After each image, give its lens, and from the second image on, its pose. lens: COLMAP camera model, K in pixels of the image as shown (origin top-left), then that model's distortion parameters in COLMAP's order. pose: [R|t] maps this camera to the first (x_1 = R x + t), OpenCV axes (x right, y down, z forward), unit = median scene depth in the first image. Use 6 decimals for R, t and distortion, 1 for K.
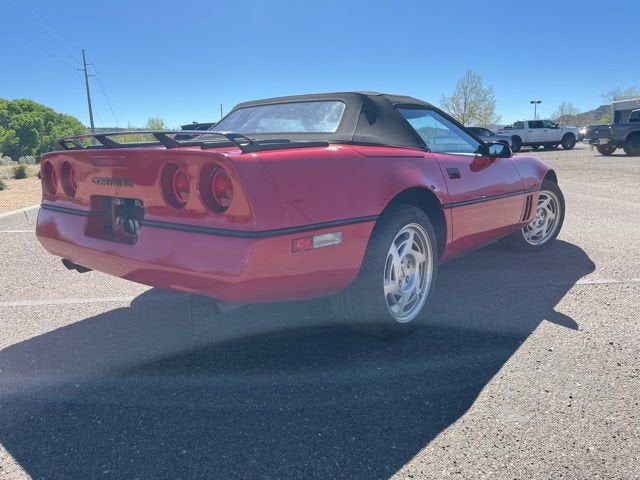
lens RADIAL K [[481.9, 0, 319.8], [0, 481.9, 234.0], [0, 0, 1]] dist [0.074116, -0.105071]
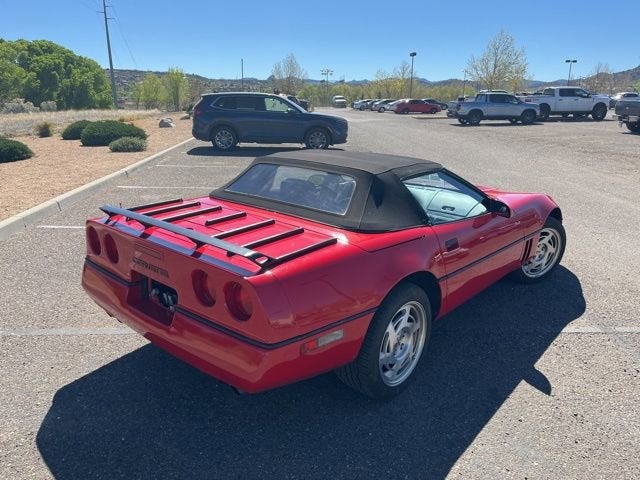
lens RADIAL K [[481.9, 0, 317.2], [0, 481.9, 242.9], [0, 0, 1]] dist [0.074116, -0.105071]
pose [[0.998265, 0.046340, -0.036338, 0.006470], [-0.041913, 0.992555, 0.114360, -0.152659], [0.041367, -0.112638, 0.992775, -0.065583]]
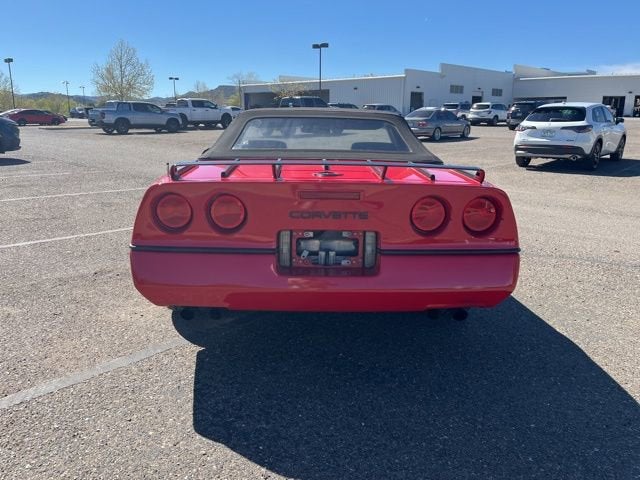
lens RADIAL K [[481.9, 0, 320.8], [0, 481.9, 241.3], [0, 0, 1]] dist [0.074116, -0.105071]
pose [[0.758146, -0.127372, 0.639523, -0.512712], [0.083934, 0.991641, 0.098000, -0.074249], [-0.646660, -0.020621, 0.762500, 0.135286]]
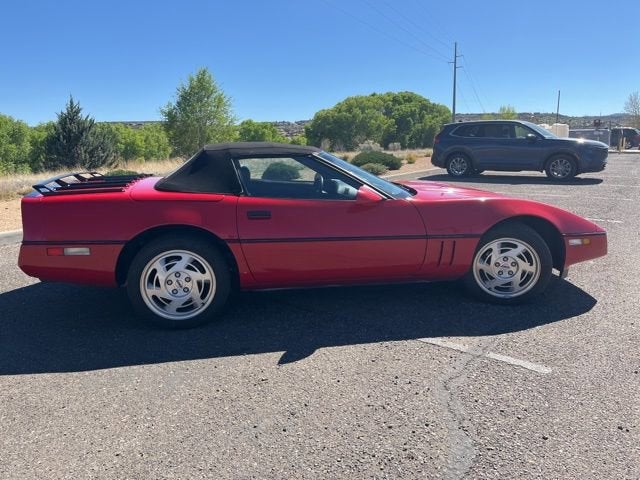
lens RADIAL K [[481.9, 0, 323.4], [0, 481.9, 237.7], [0, 0, 1]] dist [0.074116, -0.105071]
pose [[0.756214, 0.142144, -0.638699, 0.748259], [-0.118449, 0.989730, 0.080024, -0.117074], [0.643514, 0.015138, 0.765284, 0.111764]]
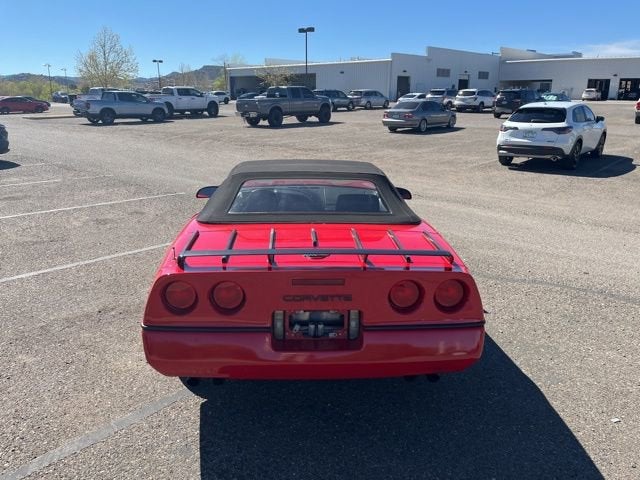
lens RADIAL K [[481.9, 0, 317.5], [0, 481.9, 238.7], [0, 0, 1]] dist [0.074116, -0.105071]
pose [[0.744972, -0.154800, 0.648886, -0.540355], [0.090437, 0.987160, 0.131669, -0.187053], [-0.660937, -0.039406, 0.749406, 0.090316]]
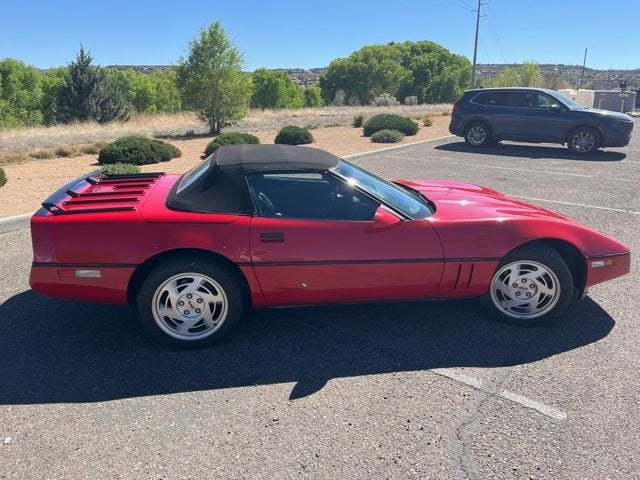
lens RADIAL K [[481.9, 0, 324.8], [0, 481.9, 234.2], [0, 0, 1]] dist [0.074116, -0.105071]
pose [[0.738528, 0.219414, -0.637522, 0.710383], [-0.140908, 0.974914, 0.172300, -0.224481], [0.659334, -0.037417, 0.750919, 0.125467]]
